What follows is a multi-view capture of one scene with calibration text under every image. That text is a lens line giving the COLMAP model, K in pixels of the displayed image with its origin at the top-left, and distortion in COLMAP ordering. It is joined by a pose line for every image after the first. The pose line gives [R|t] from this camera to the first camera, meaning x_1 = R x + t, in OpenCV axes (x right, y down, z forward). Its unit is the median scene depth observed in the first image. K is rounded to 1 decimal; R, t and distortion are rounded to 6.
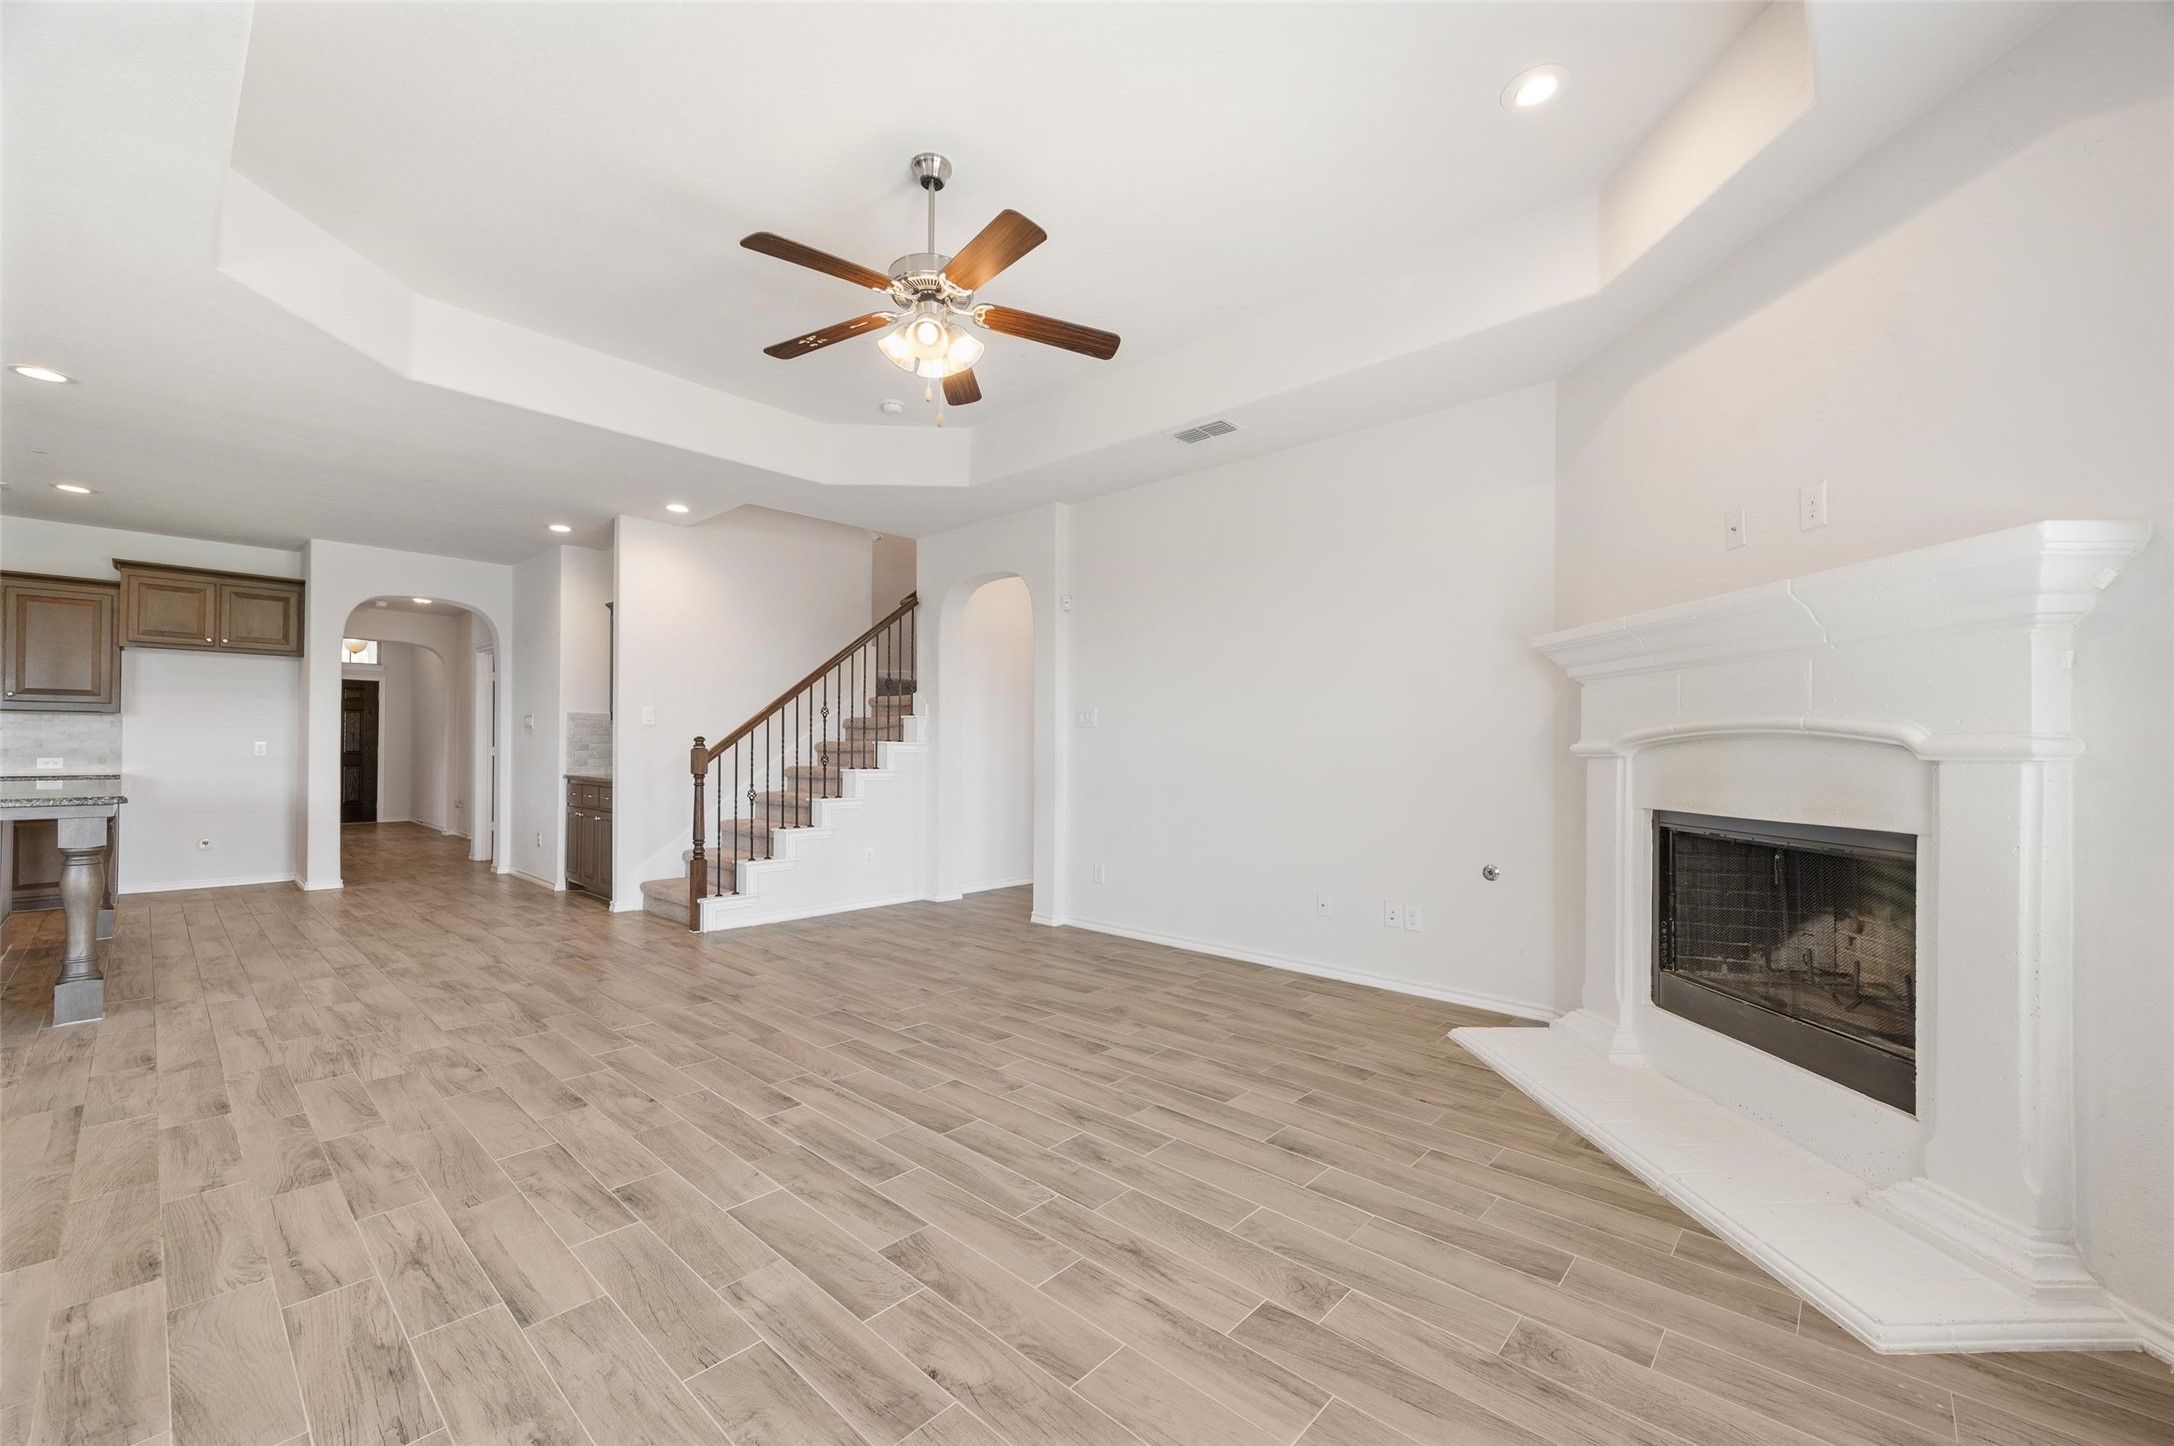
lens RADIAL K [[867.1, 0, 1093.7], [0, 867.1, 740.2], [0, 0, 1]] dist [-0.000603, -0.000064]
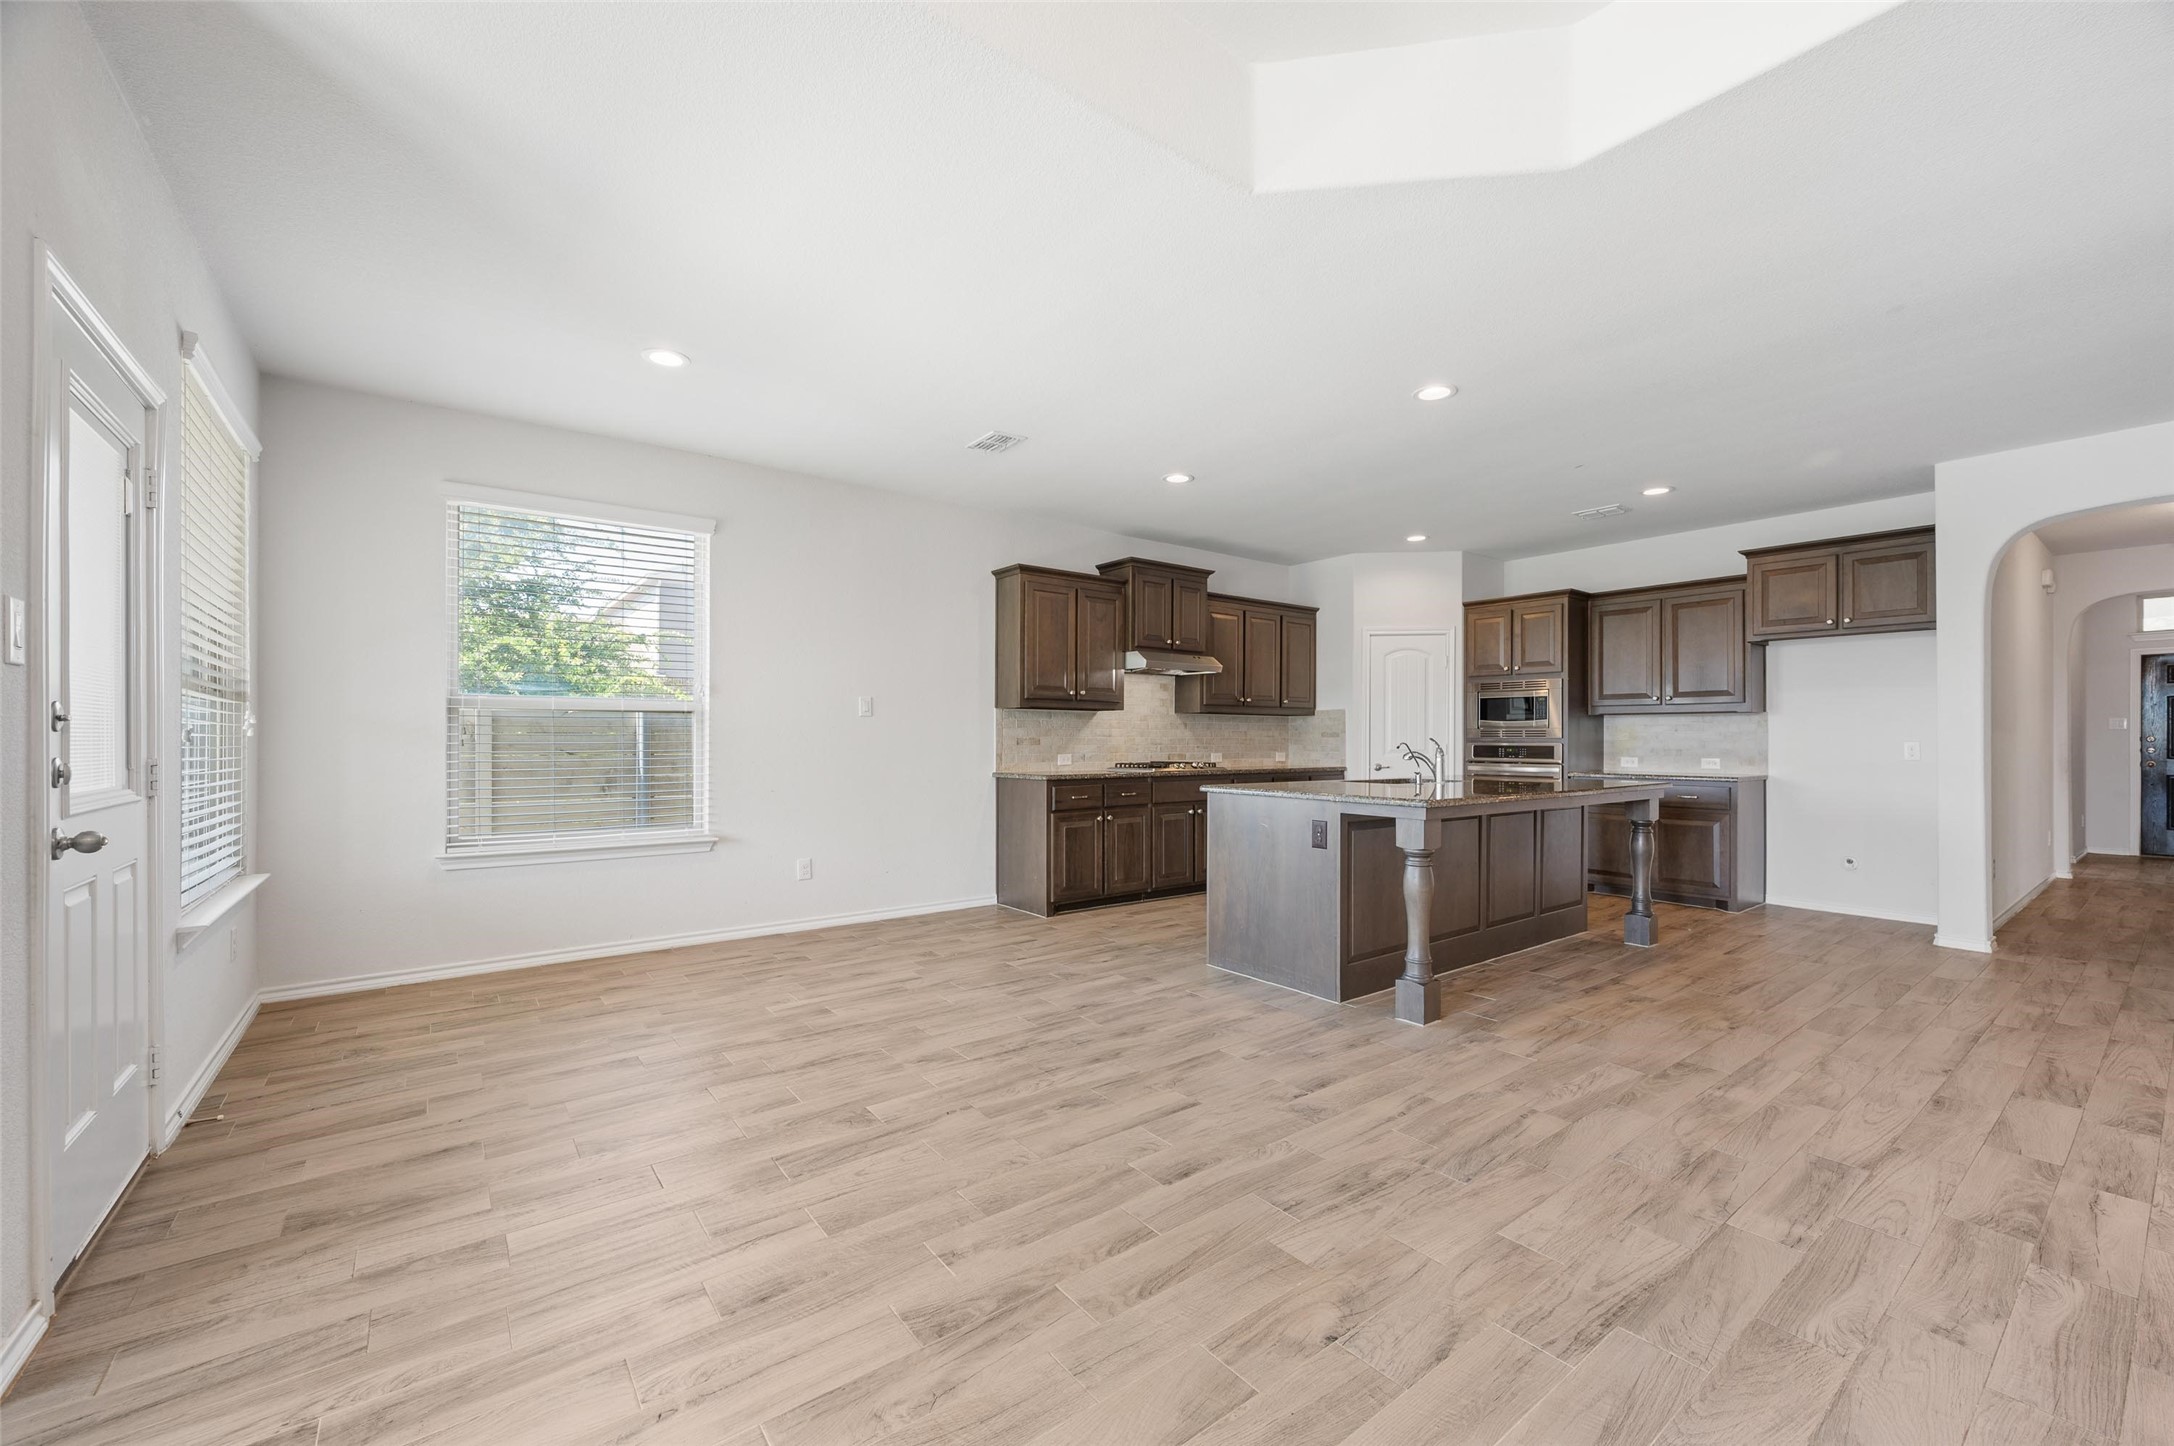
lens RADIAL K [[860.4, 0, 1091.7], [0, 860.4, 738.5], [0, 0, 1]] dist [-0.000100, -0.000395]
pose [[-0.177486, -0.006242, -0.984104, -0.118805], [0.004961, 0.999962, -0.007237, 0.001330], [0.984111, -0.006167, -0.177448, 0.805554]]
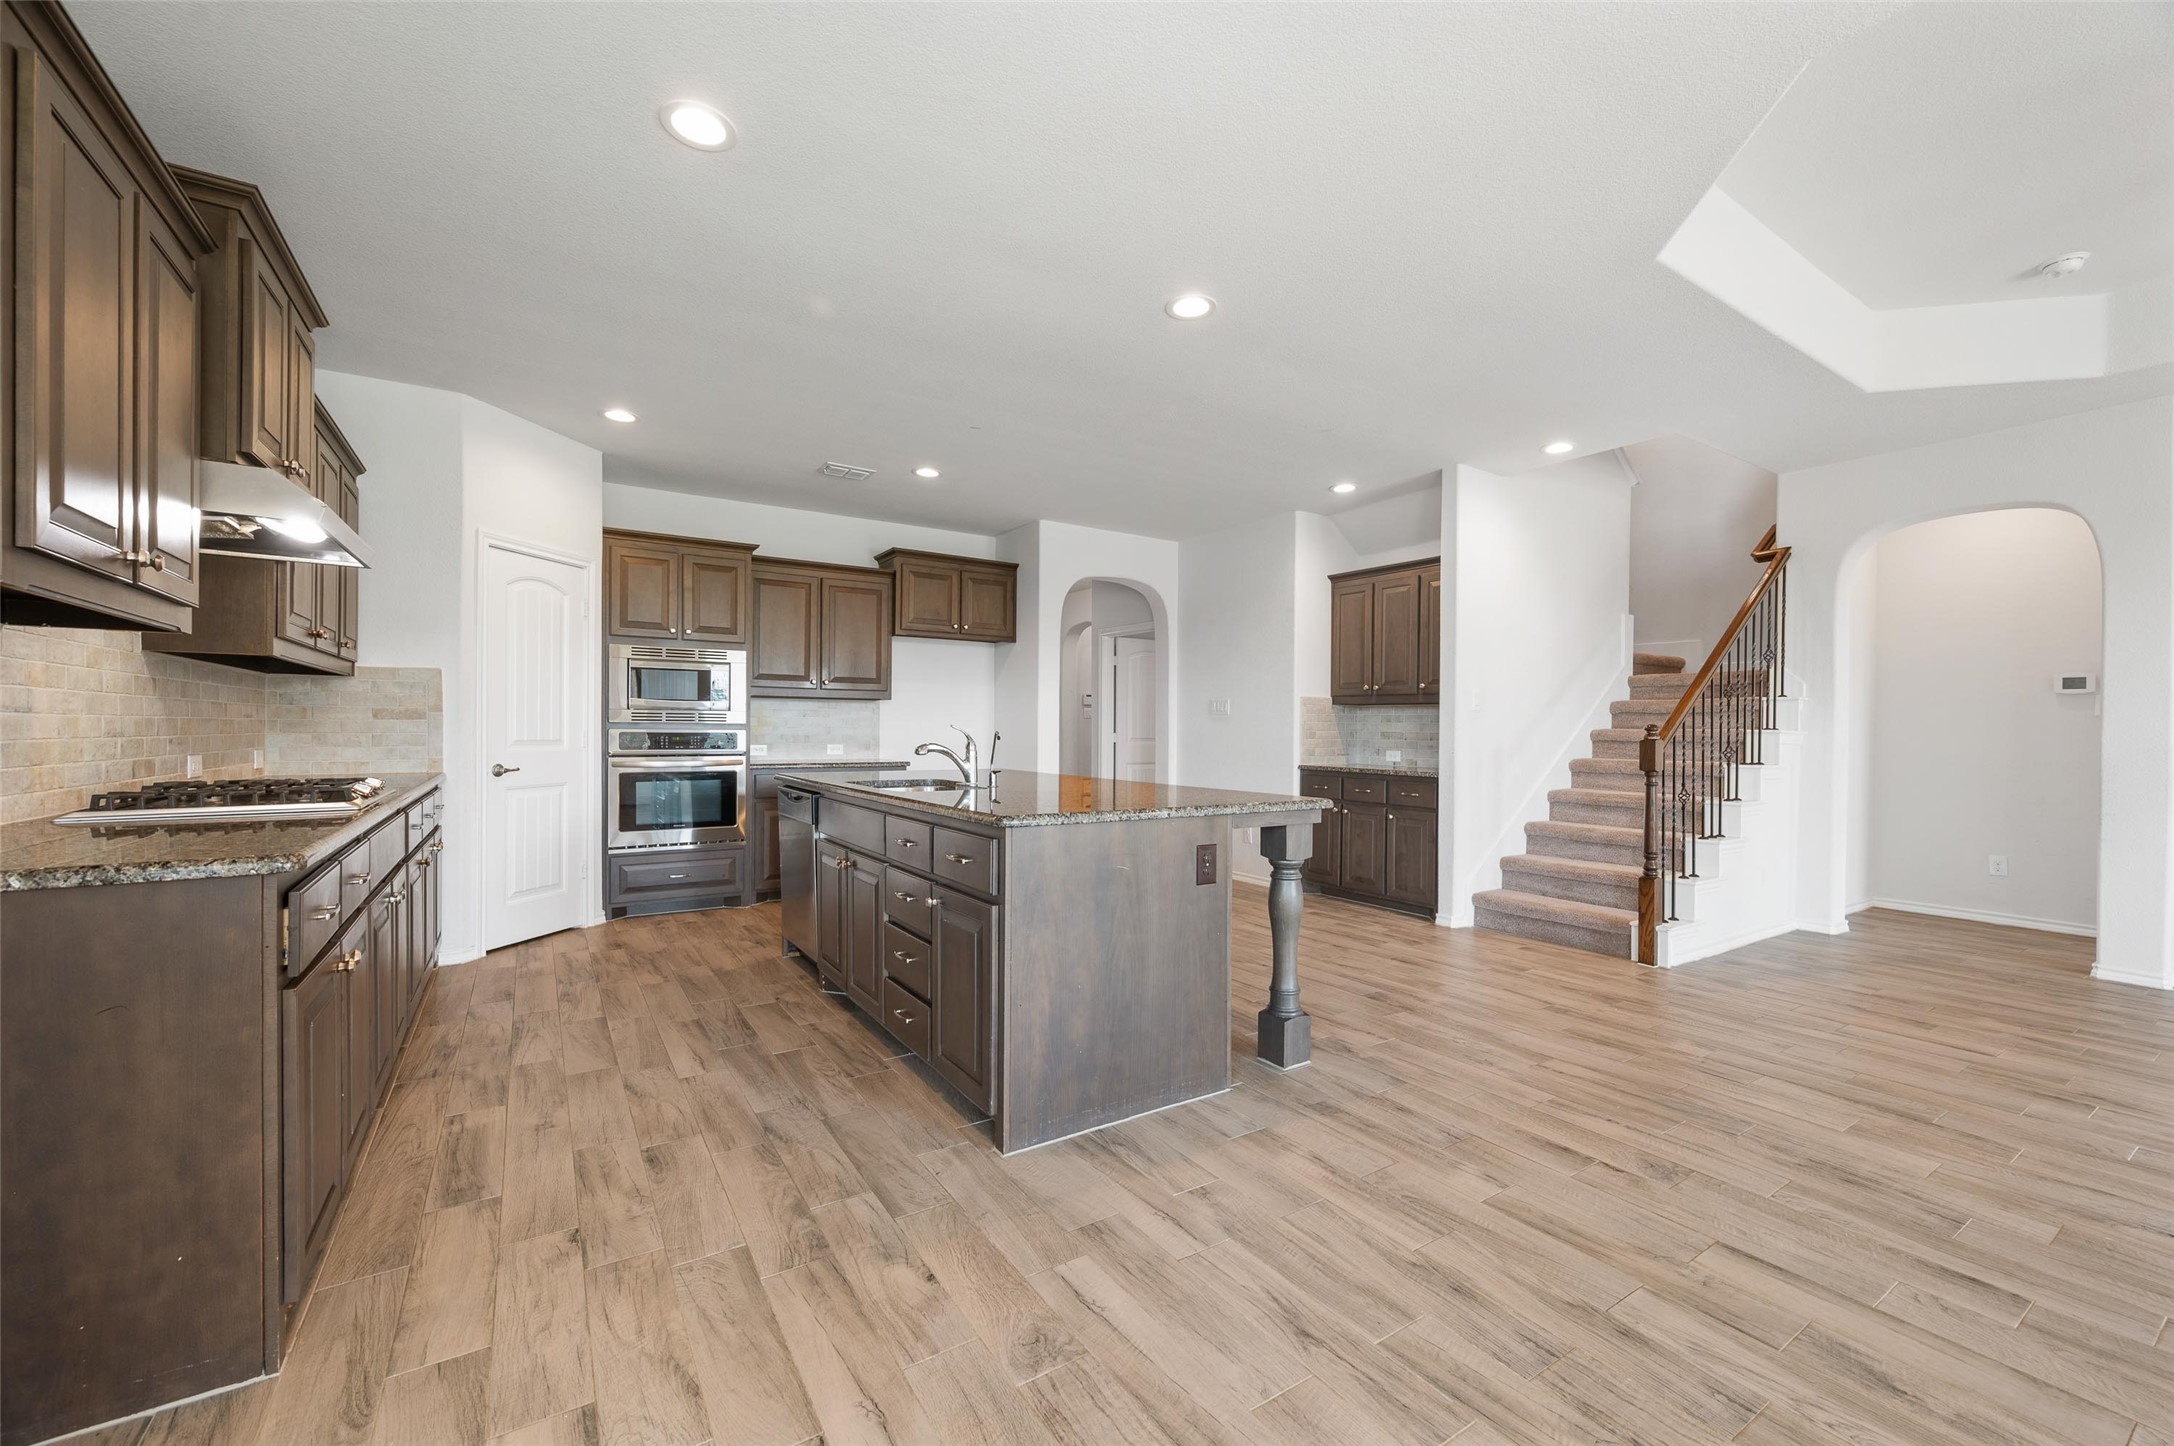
lens RADIAL K [[860.4, 0, 1091.7], [0, 860.4, 738.5], [0, 0, 1]] dist [-0.000100, -0.000395]
pose [[0.967823, 0.004305, -0.251596, -1.140467], [0.000293, 0.999834, 0.018237, -0.009052], [0.251632, -0.017724, 0.967661, 0.140623]]
